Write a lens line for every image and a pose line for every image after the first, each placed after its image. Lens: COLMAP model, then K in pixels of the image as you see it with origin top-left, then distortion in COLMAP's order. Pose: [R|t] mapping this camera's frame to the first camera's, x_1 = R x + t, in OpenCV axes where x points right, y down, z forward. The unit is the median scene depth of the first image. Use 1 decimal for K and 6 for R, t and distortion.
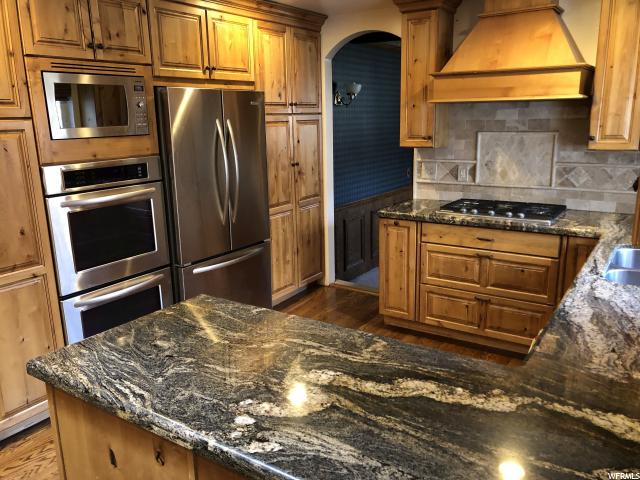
lens RADIAL K [[525.6, 0, 317.3], [0, 525.6, 238.5], [0, 0, 1]] dist [0.019572, -0.001639]
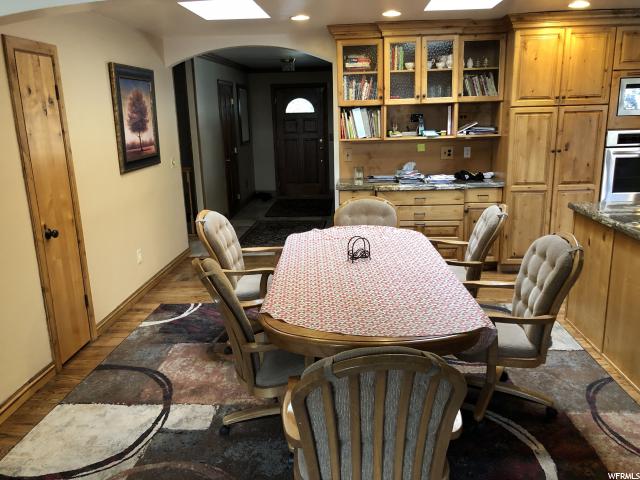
lens RADIAL K [[525.6, 0, 317.3], [0, 525.6, 238.5], [0, 0, 1]] dist [0.019572, -0.001639]
pose [[0.503885, 0.214469, -0.836721, 0.445413], [-0.179480, 0.973539, 0.141453, 0.113477], [0.844918, 0.078899, 0.529045, -0.600580]]
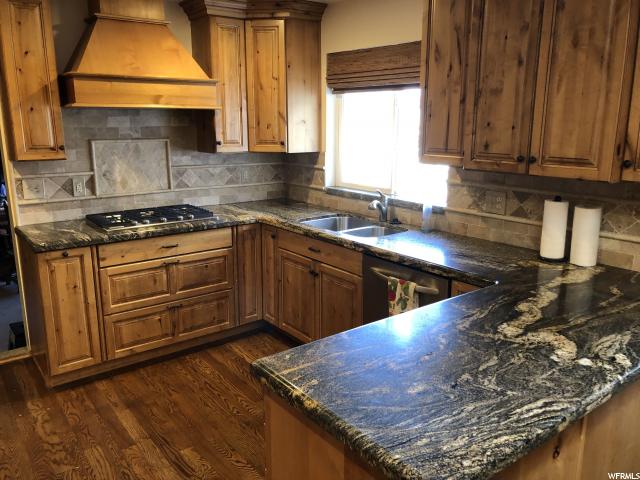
lens RADIAL K [[525.6, 0, 317.3], [0, 525.6, 238.5], [0, 0, 1]] dist [0.019572, -0.001639]
pose [[0.322542, -0.192388, 0.926797, -0.498852], [0.211157, 0.969077, 0.127679, -0.079306], [-0.922702, 0.154518, 0.353192, 0.380517]]
